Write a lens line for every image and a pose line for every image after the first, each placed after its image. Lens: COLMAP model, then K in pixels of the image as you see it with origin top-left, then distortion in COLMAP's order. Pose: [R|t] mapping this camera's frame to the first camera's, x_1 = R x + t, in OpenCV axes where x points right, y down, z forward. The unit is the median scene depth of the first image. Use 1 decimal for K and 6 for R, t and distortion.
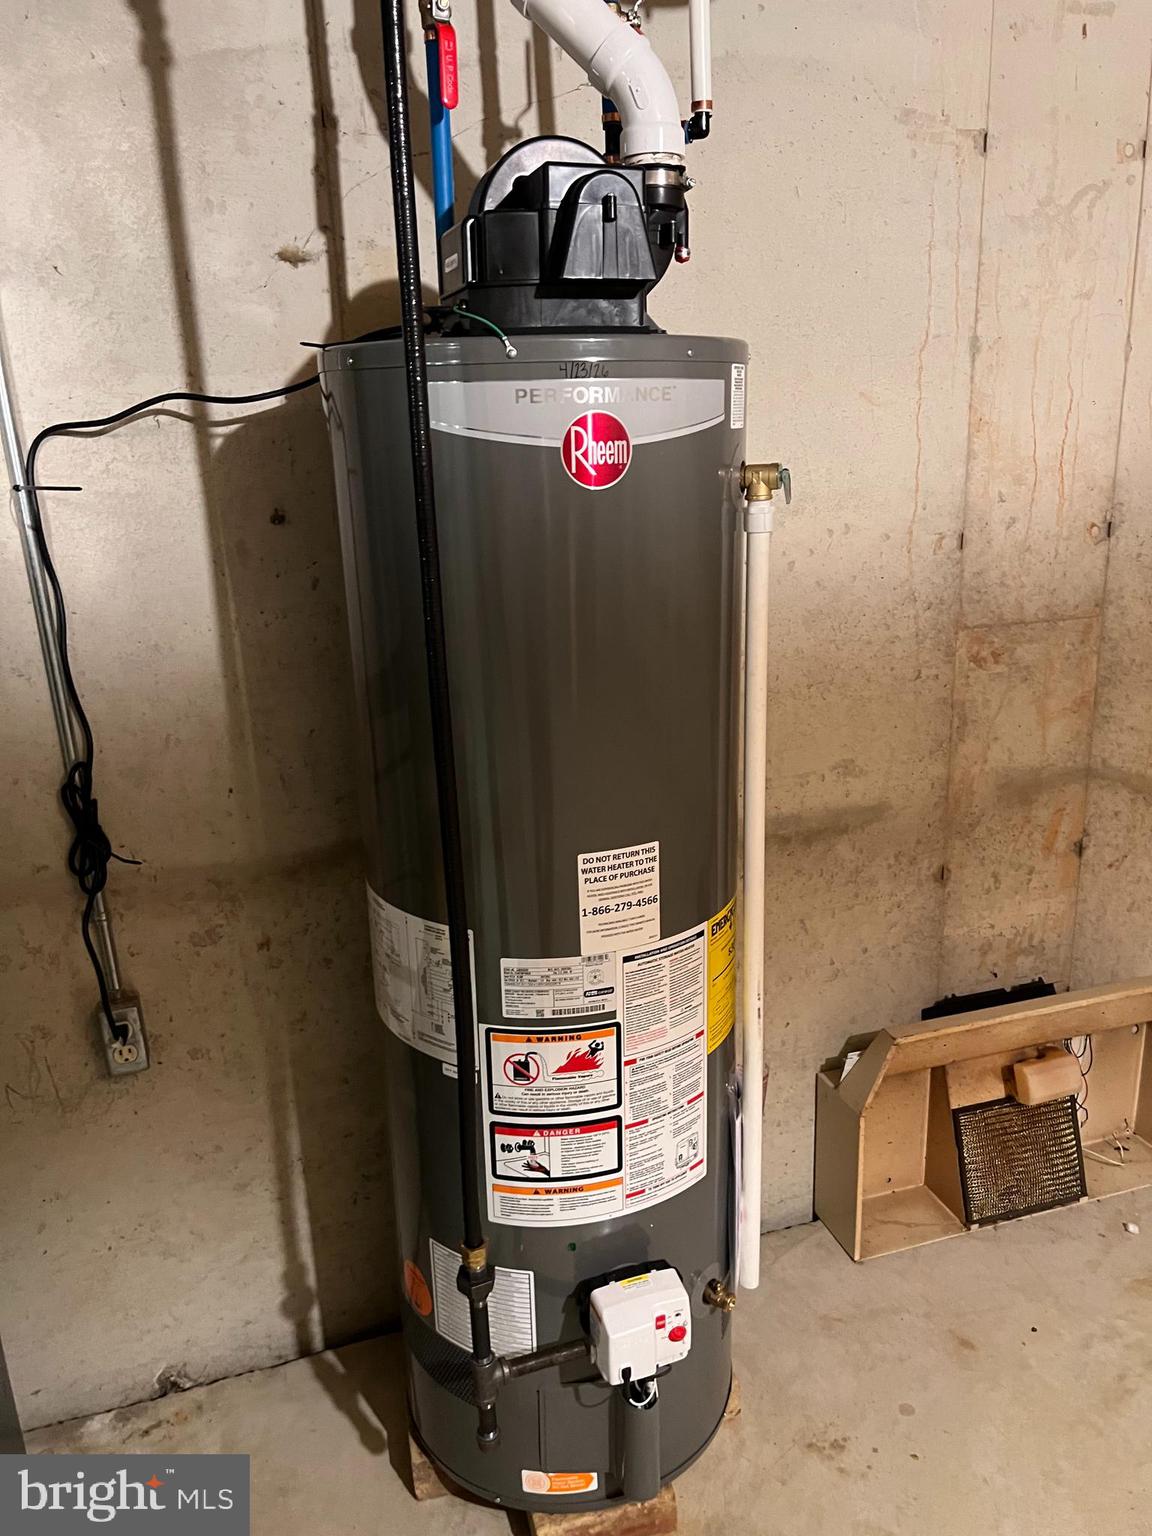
lens RADIAL K [[1149.6, 0, 578.7], [0, 1149.6, 770.5], [0, 0, 1]] dist [0.005155, -0.029931]
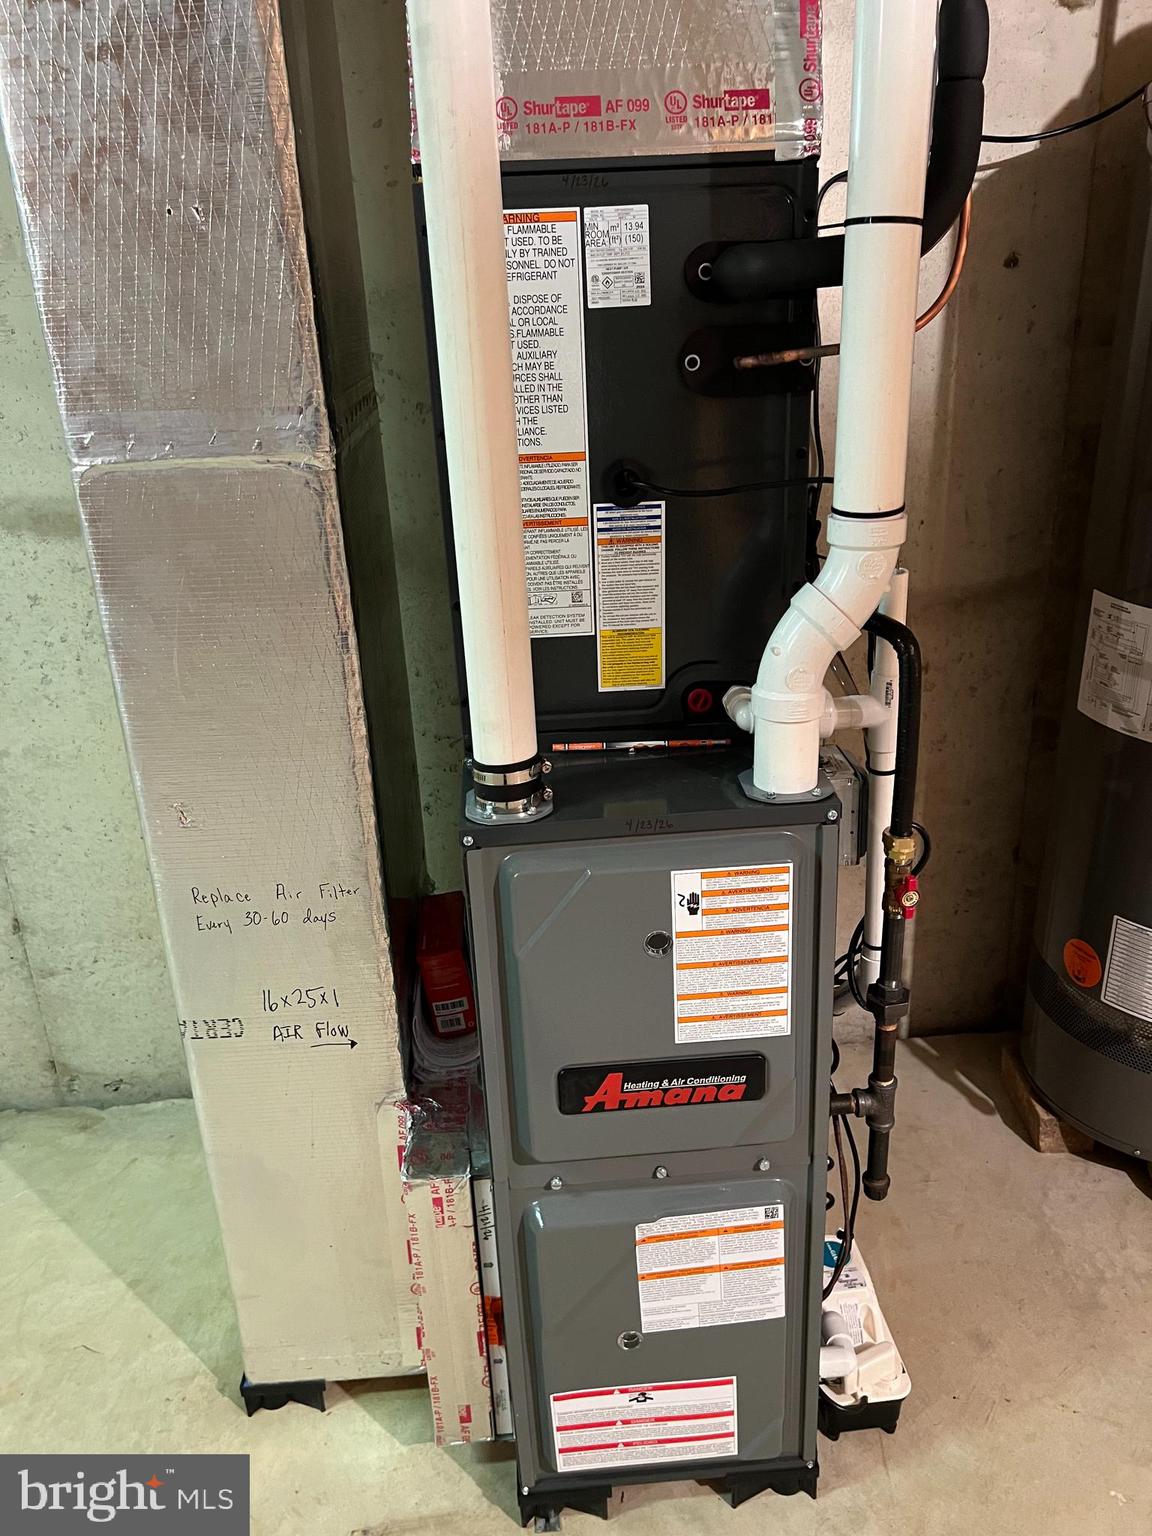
lens RADIAL K [[1149.6, 0, 573.5], [0, 1149.6, 767.9], [0, 0, 1]] dist [0.005155, -0.029931]
pose [[0.963769, 0.085477, -0.252670, -0.335061], [-0.055010, 0.990595, 0.125284, 0.136172], [0.261003, -0.106845, 0.959407, -0.190414]]
